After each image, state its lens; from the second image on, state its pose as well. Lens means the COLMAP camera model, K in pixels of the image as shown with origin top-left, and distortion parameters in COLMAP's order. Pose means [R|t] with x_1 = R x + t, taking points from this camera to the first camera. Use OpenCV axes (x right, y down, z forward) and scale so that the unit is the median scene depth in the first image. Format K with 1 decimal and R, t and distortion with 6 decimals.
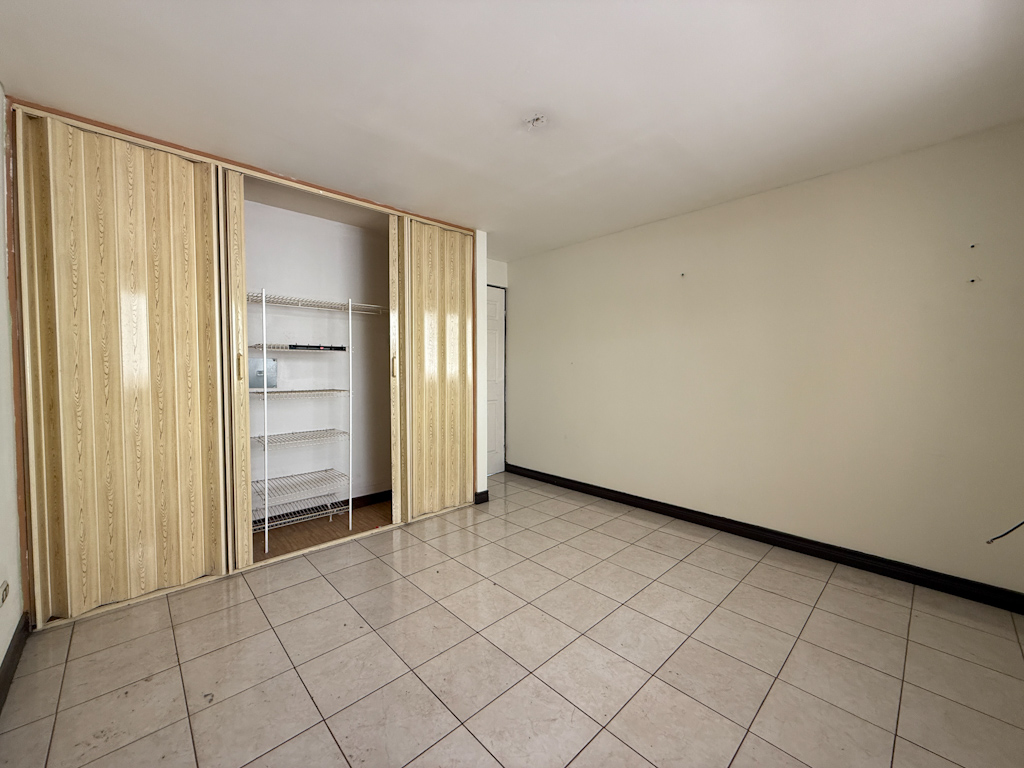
lens RADIAL K [[409.8, 0, 507.7], [0, 409.8, 383.1], [0, 0, 1]] dist [0.003073, -0.000088]
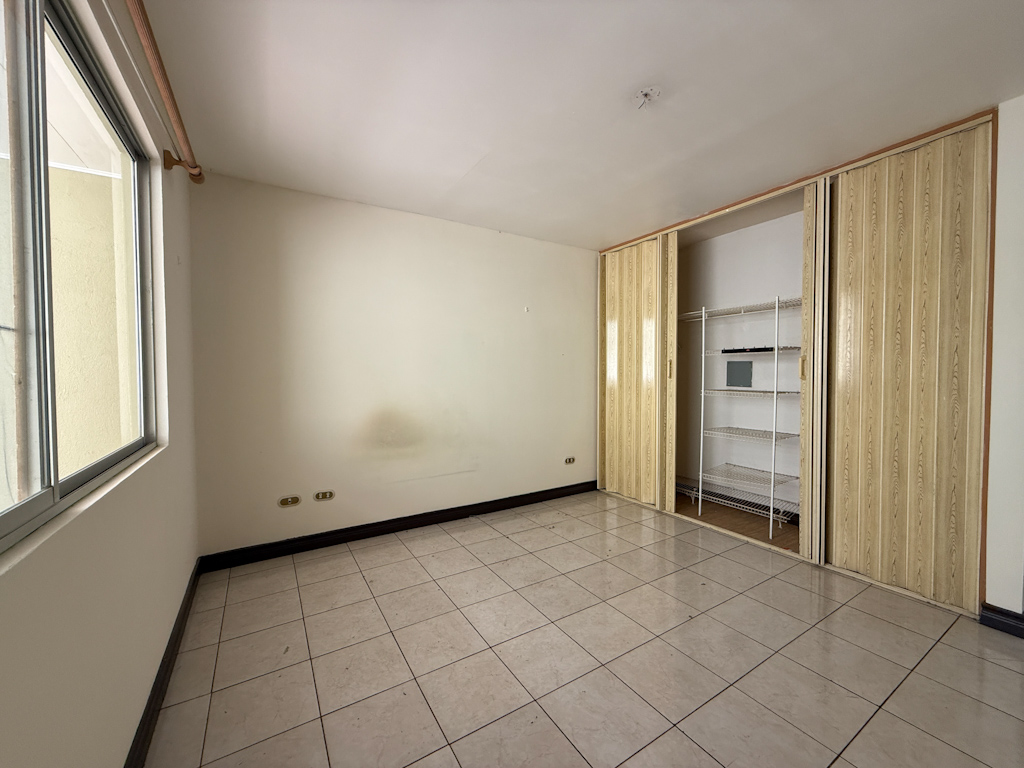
lens RADIAL K [[409.8, 0, 511.9], [0, 409.8, 383.2], [0, 0, 1]] dist [0.003073, -0.000088]
pose [[-0.198249, 0.029351, -0.979712, 0.796590], [-0.030994, 0.998864, 0.036196, -0.023931], [0.979662, 0.037541, -0.197114, 0.702407]]
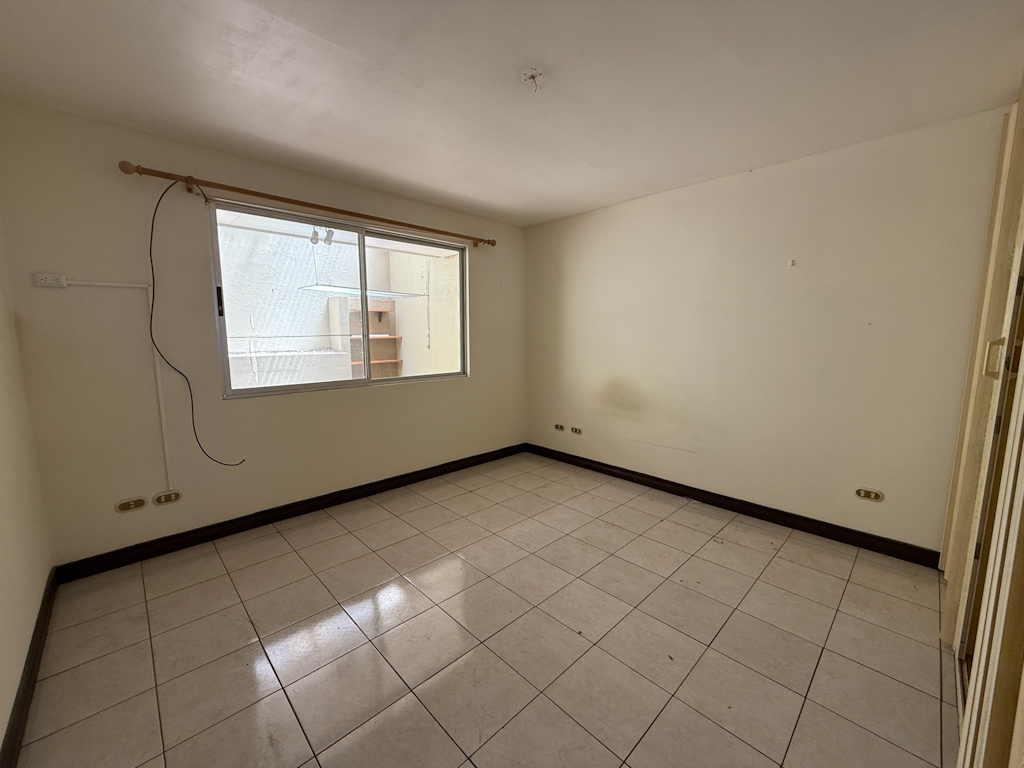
lens RADIAL K [[409.8, 0, 510.1], [0, 409.8, 387.4], [0, 0, 1]] dist [0.003073, -0.000088]
pose [[-0.999883, 0.002582, -0.015064, 0.101613], [-0.000003, 0.985599, 0.169099, -0.096690], [0.015284, 0.169079, -0.985484, 1.525914]]
